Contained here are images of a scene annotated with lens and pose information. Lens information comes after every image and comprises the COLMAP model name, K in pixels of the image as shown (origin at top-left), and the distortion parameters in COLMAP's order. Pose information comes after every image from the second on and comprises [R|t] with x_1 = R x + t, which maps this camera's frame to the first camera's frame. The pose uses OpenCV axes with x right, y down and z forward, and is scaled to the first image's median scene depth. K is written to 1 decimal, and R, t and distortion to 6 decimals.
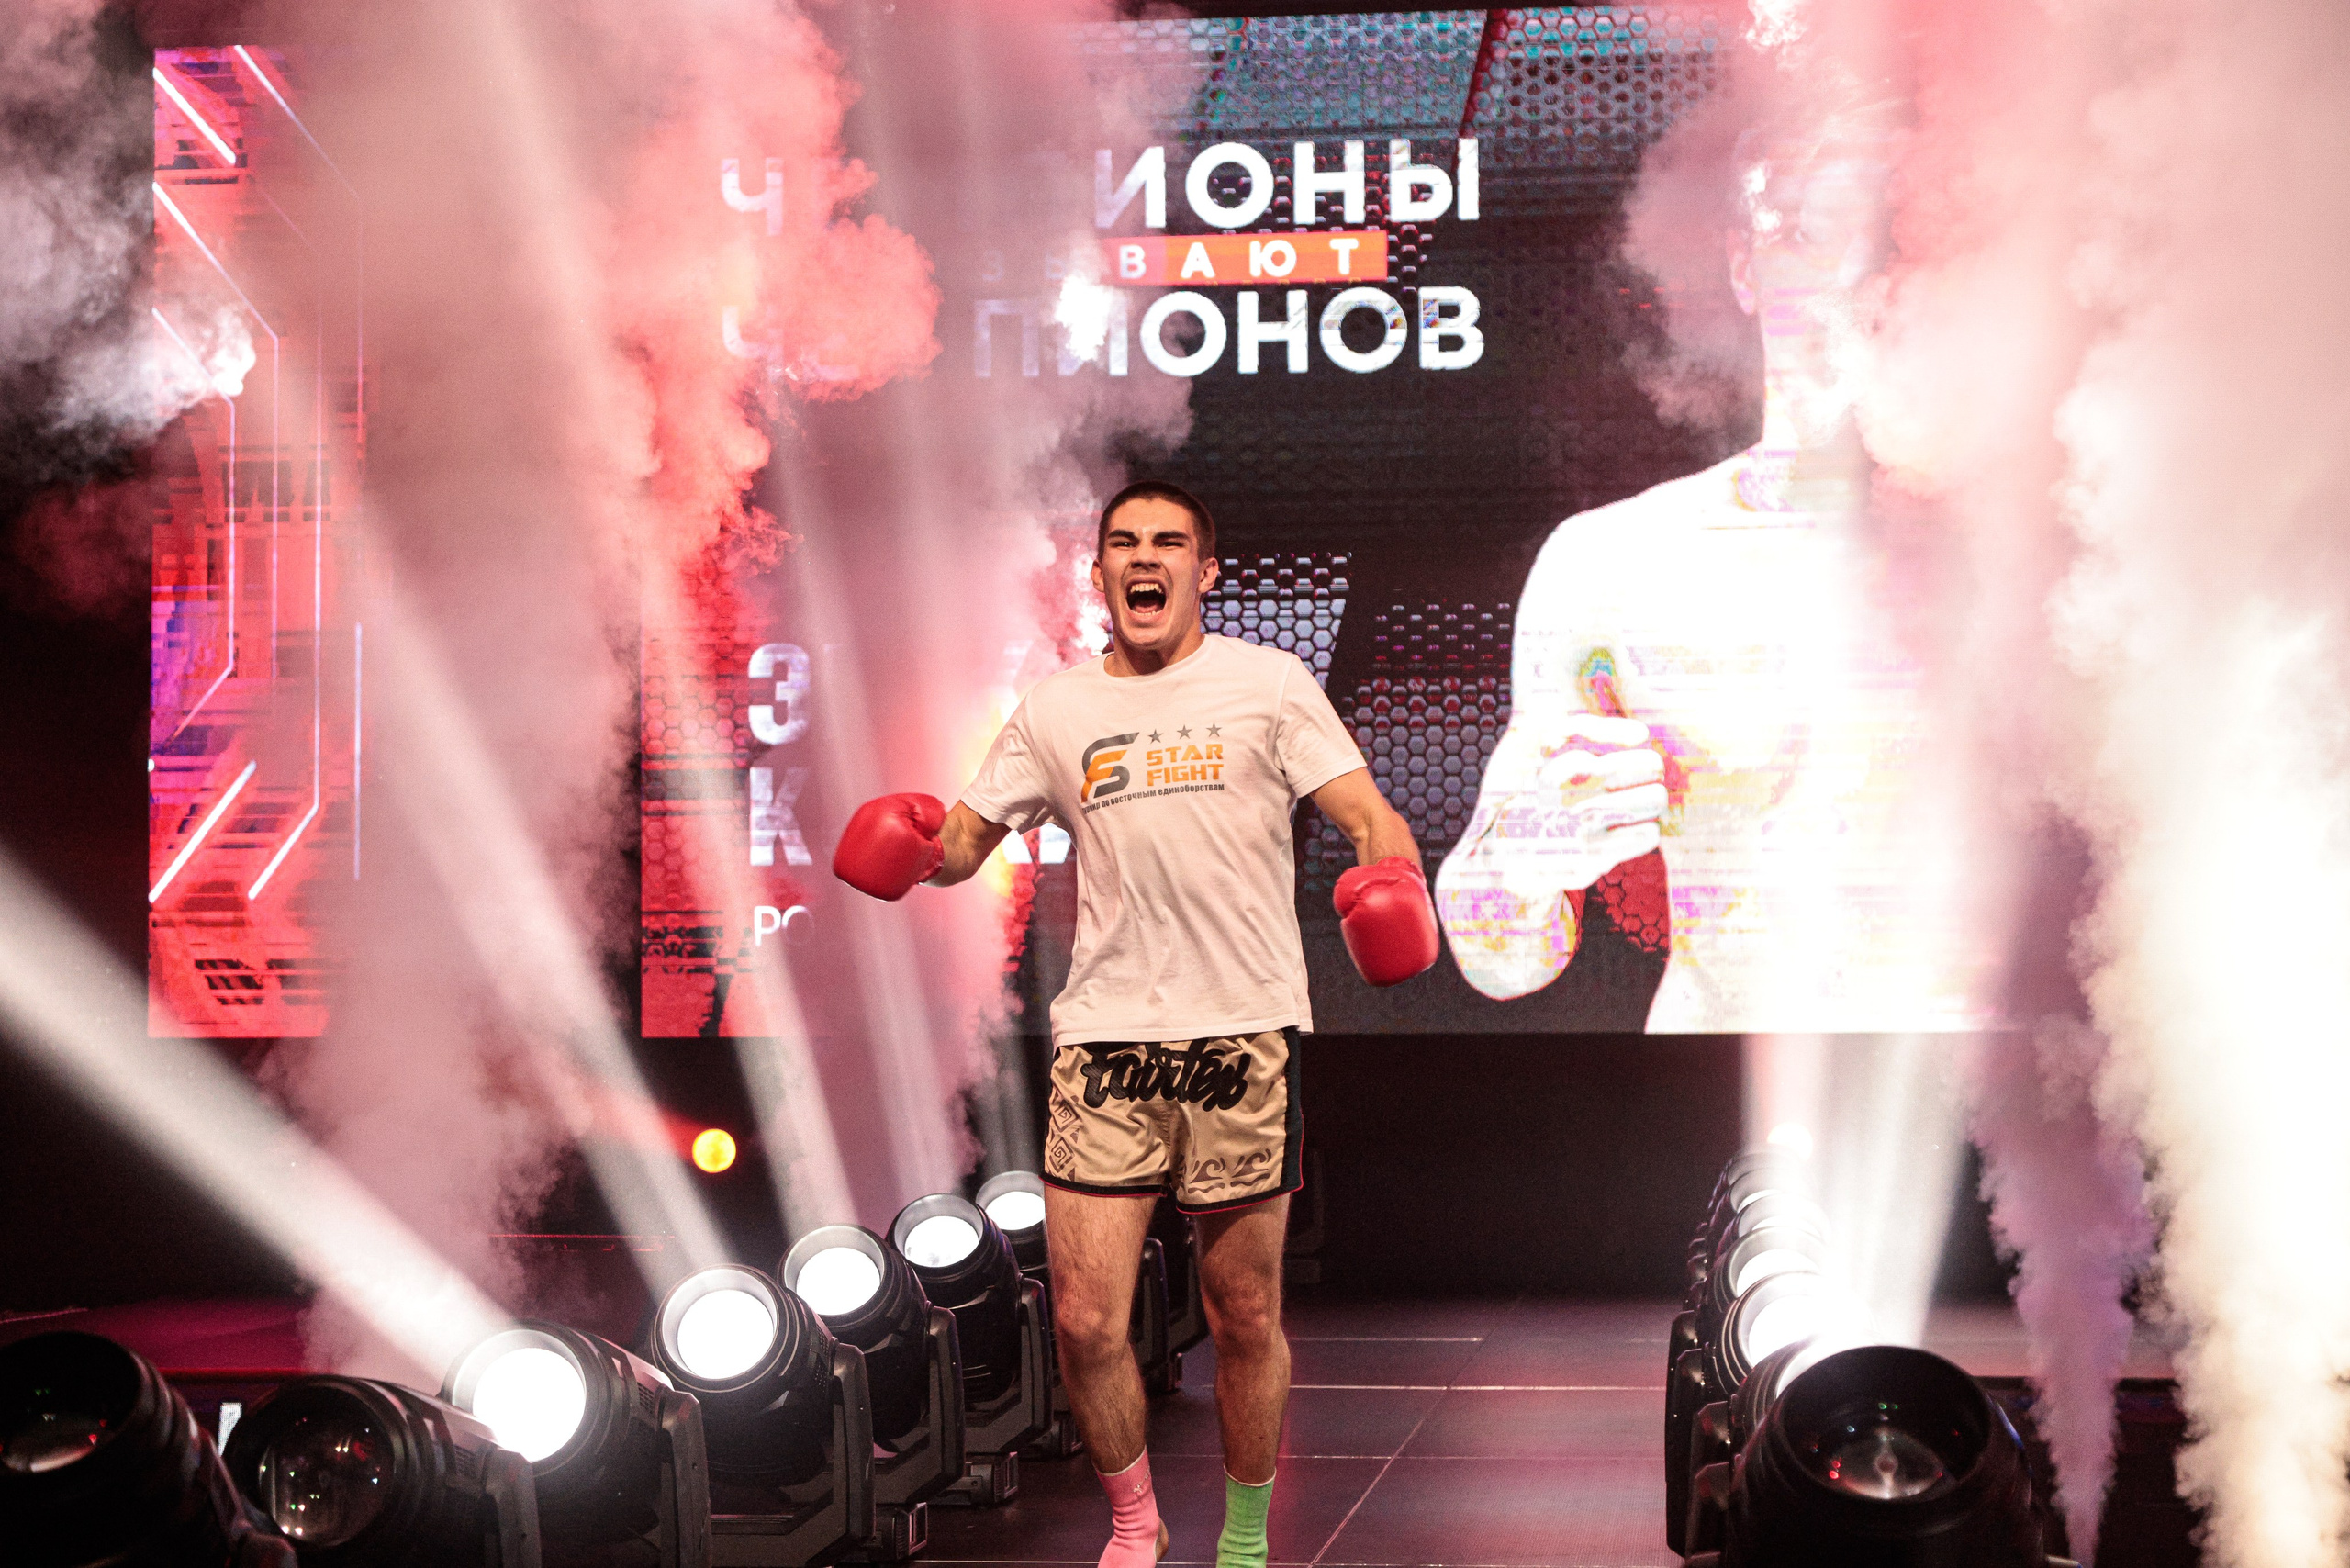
lens RADIAL K [[4603.7, 0, 1175.0], [0, 4603.7, 784.0], [0, 0, 1]] dist [-0.786586, -0.076781]
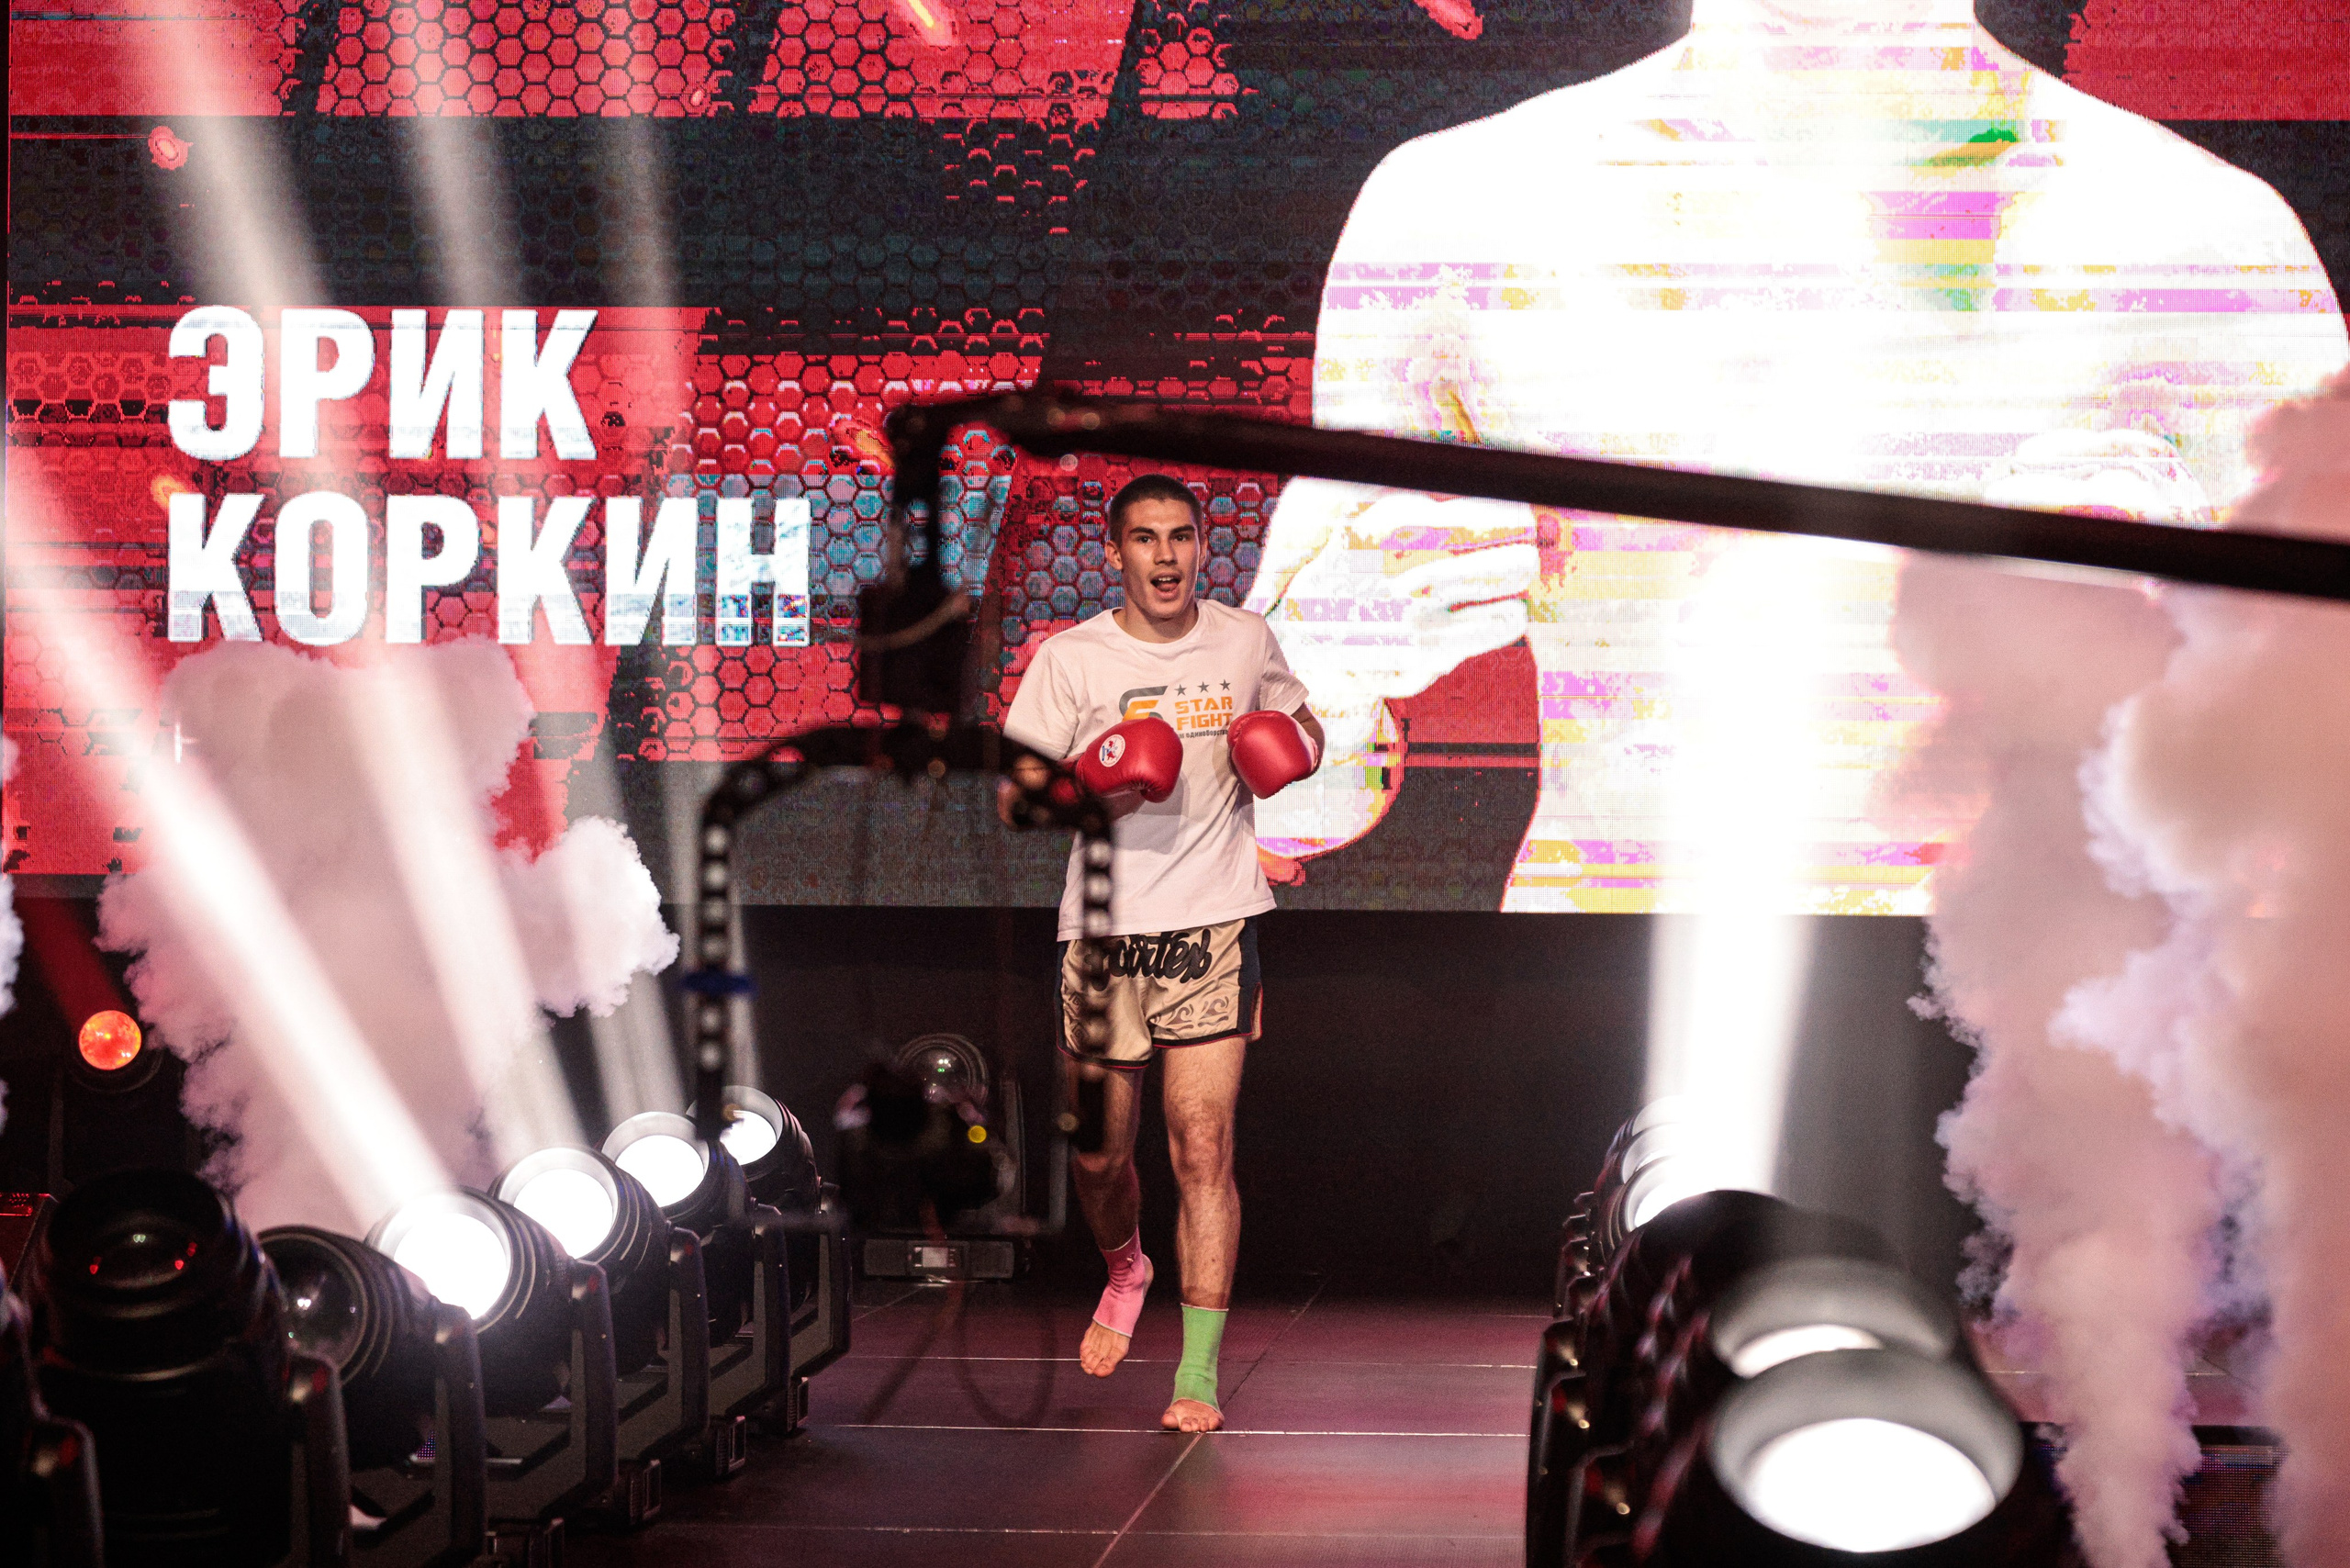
lens RADIAL K [[11410.8, 0, 1175.0], [0, 11410.8, 784.0], [0, 0, 1]] dist [-2.181083, -3.310917]
pose [[0.996843, 0.014792, 0.078010, -0.077587], [-0.018250, 0.998873, 0.043804, -0.037606], [-0.077274, -0.045089, 0.995990, -0.681584]]
